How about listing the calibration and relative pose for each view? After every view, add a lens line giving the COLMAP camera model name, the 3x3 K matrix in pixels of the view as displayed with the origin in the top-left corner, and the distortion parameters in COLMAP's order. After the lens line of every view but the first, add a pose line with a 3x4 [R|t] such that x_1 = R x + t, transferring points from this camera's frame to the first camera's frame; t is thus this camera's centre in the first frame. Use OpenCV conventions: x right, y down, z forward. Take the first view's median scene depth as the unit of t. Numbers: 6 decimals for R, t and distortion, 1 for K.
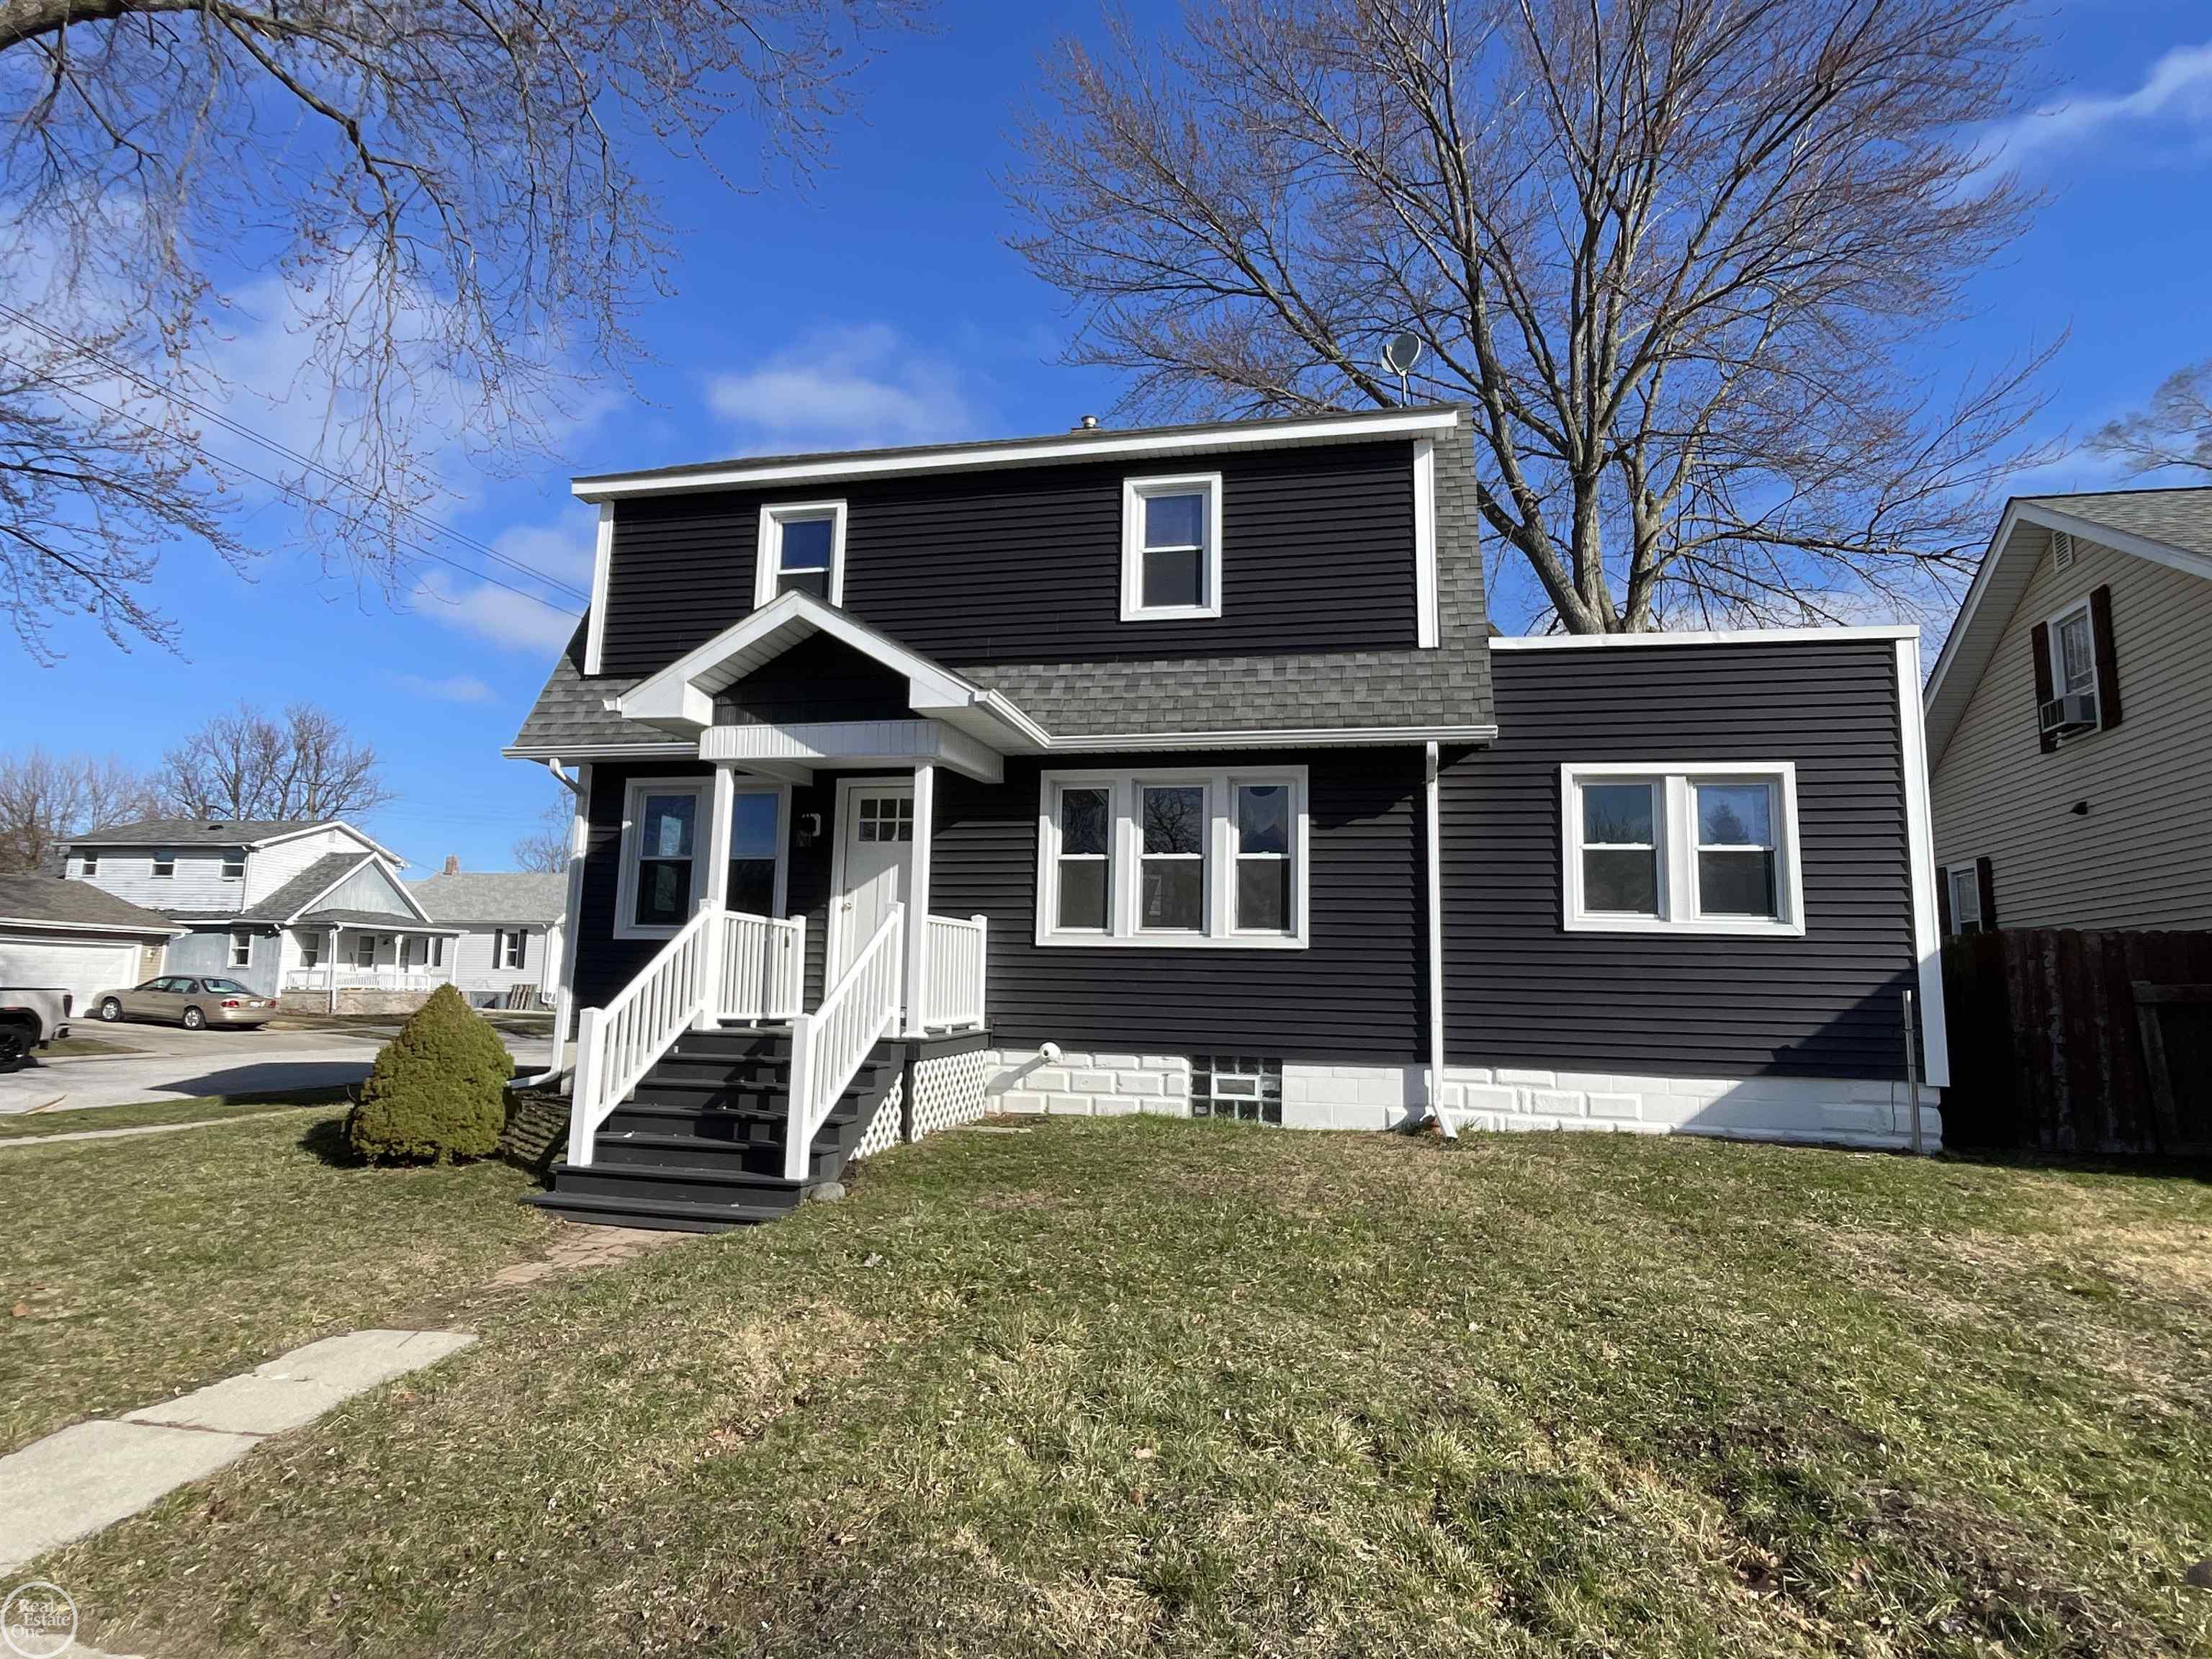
lens RADIAL K [[1230.3, 0, 1117.6], [0, 1230.3, 820.2], [0, 0, 1]] dist [-0.005888, 0.002066]
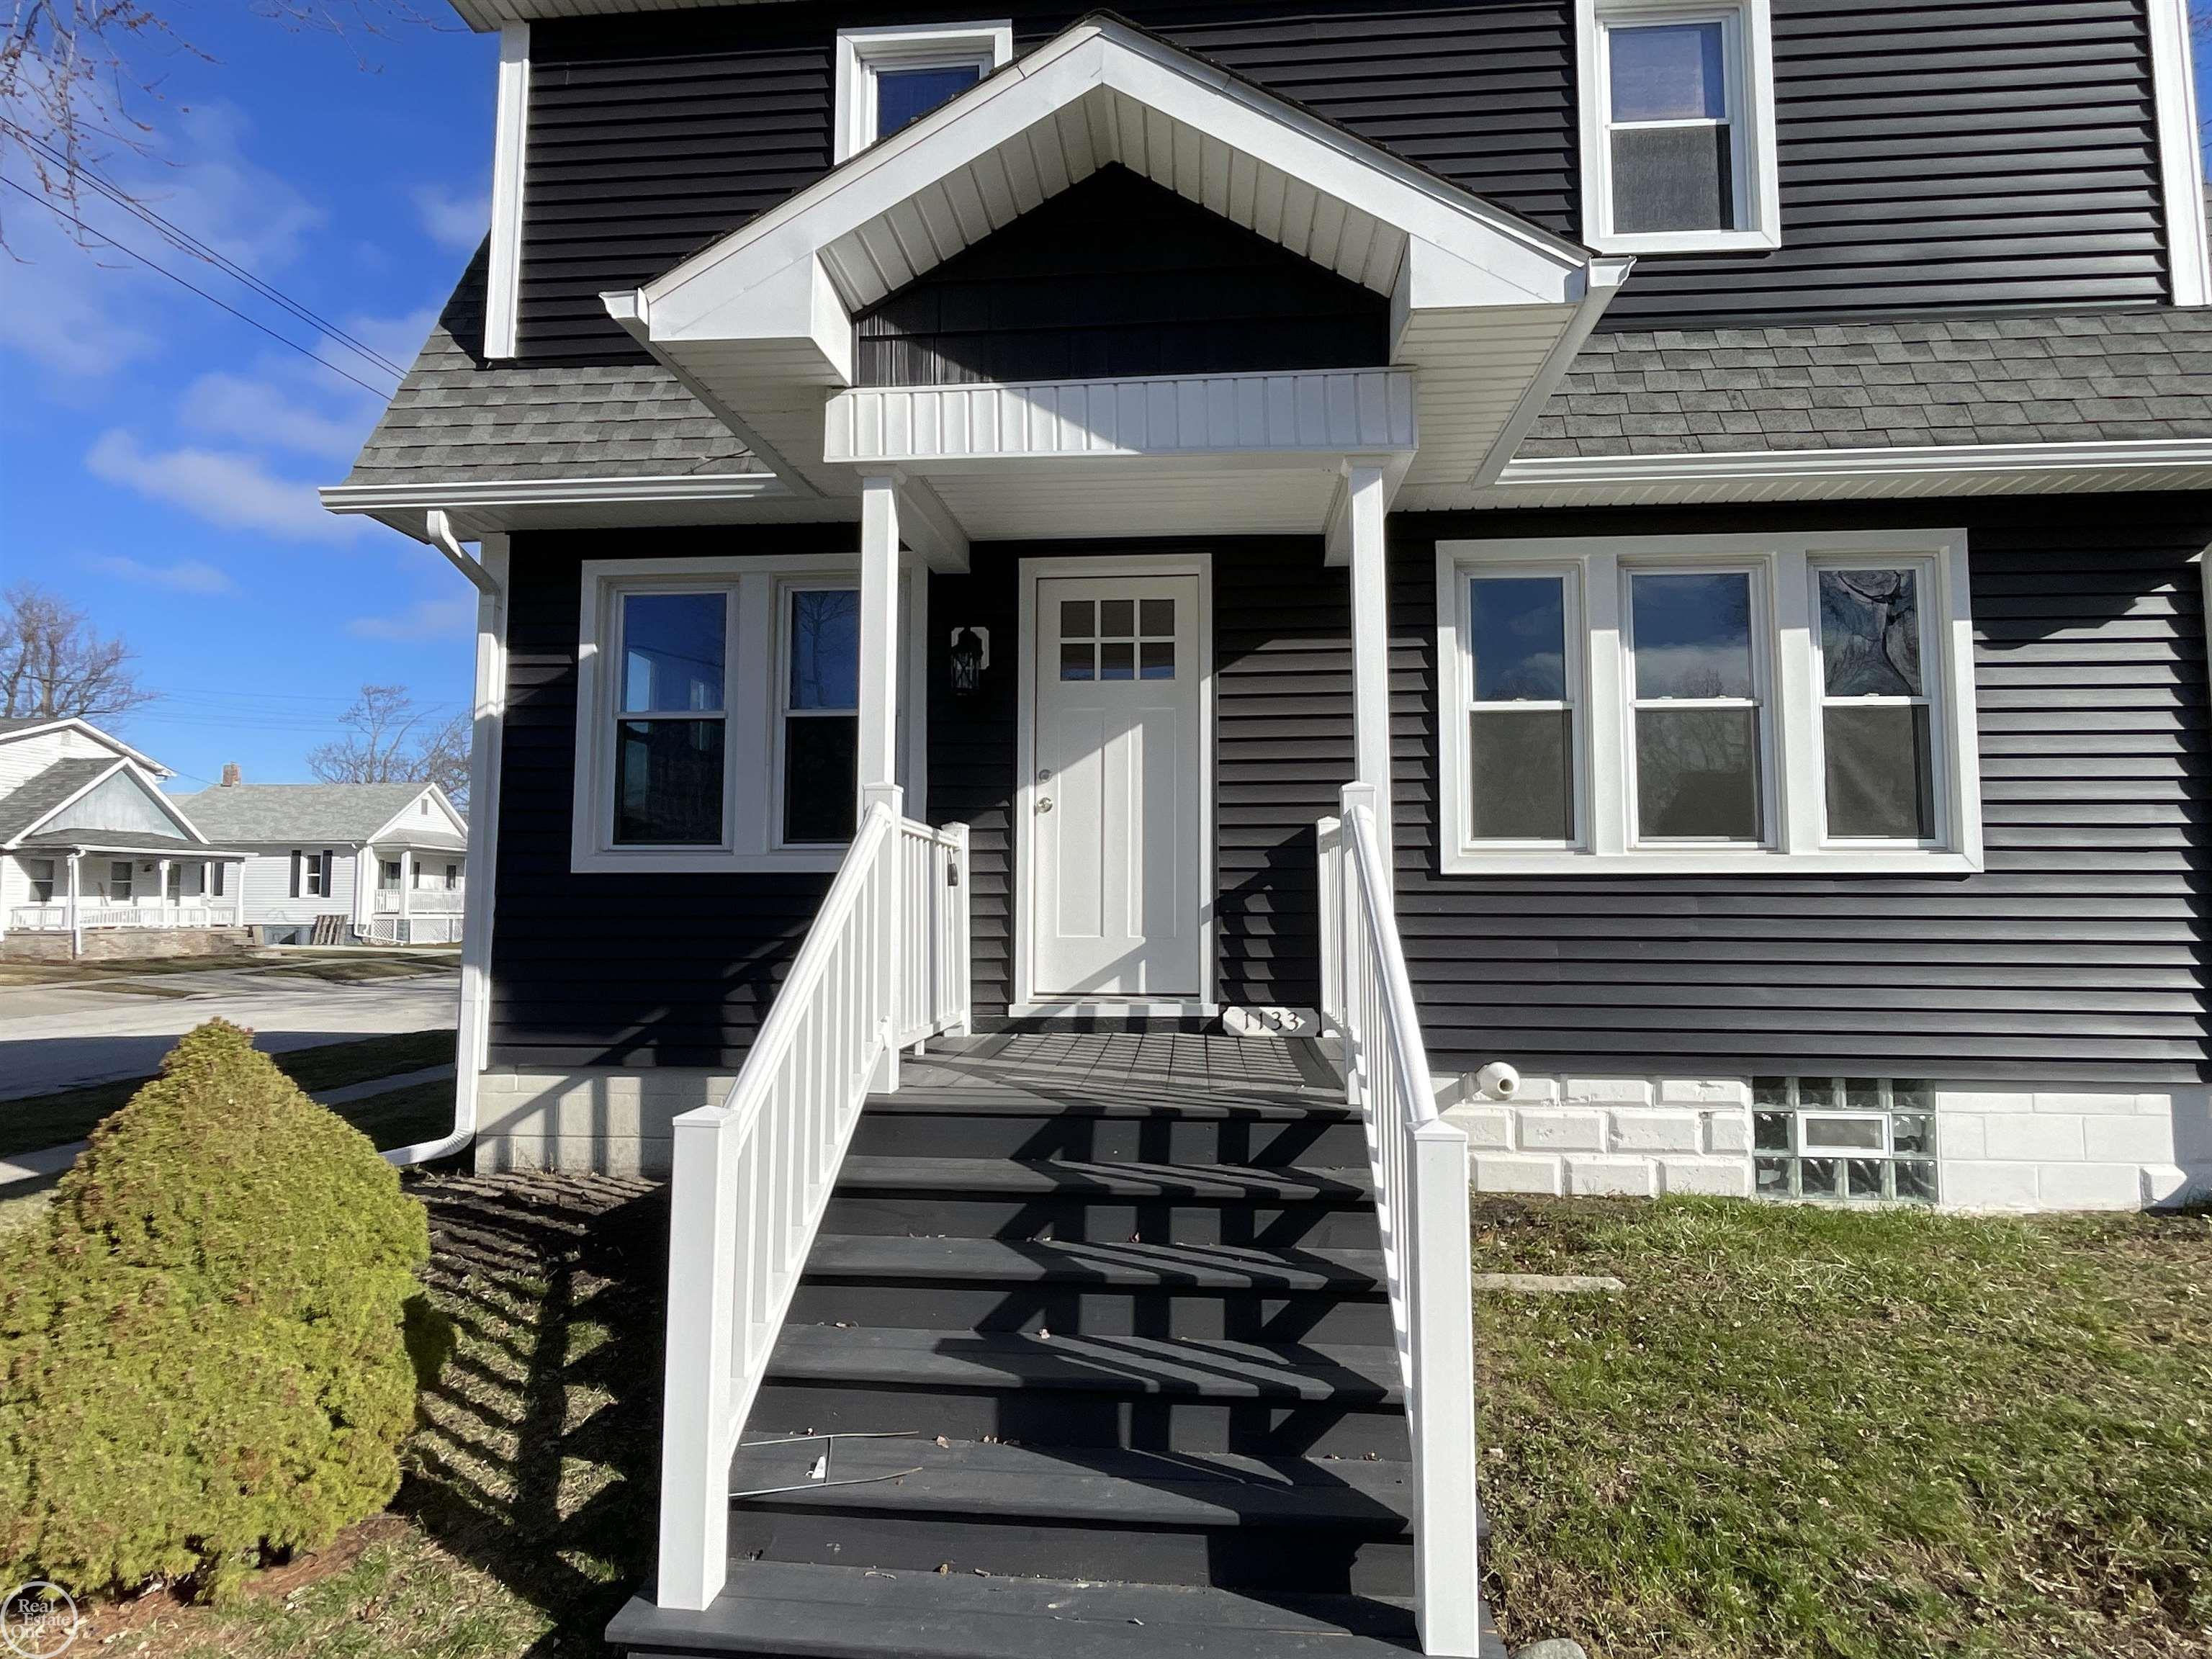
lens RADIAL K [[1230.3, 0, 1117.6], [0, 1230.3, 820.2], [0, 0, 1]] dist [-0.005888, 0.002066]
pose [[0.991758, -0.010793, 0.127672, -0.257322], [0.001530, 0.997372, 0.072428, 0.039117], [-0.128118, -0.071636, 0.989168, 0.479911]]
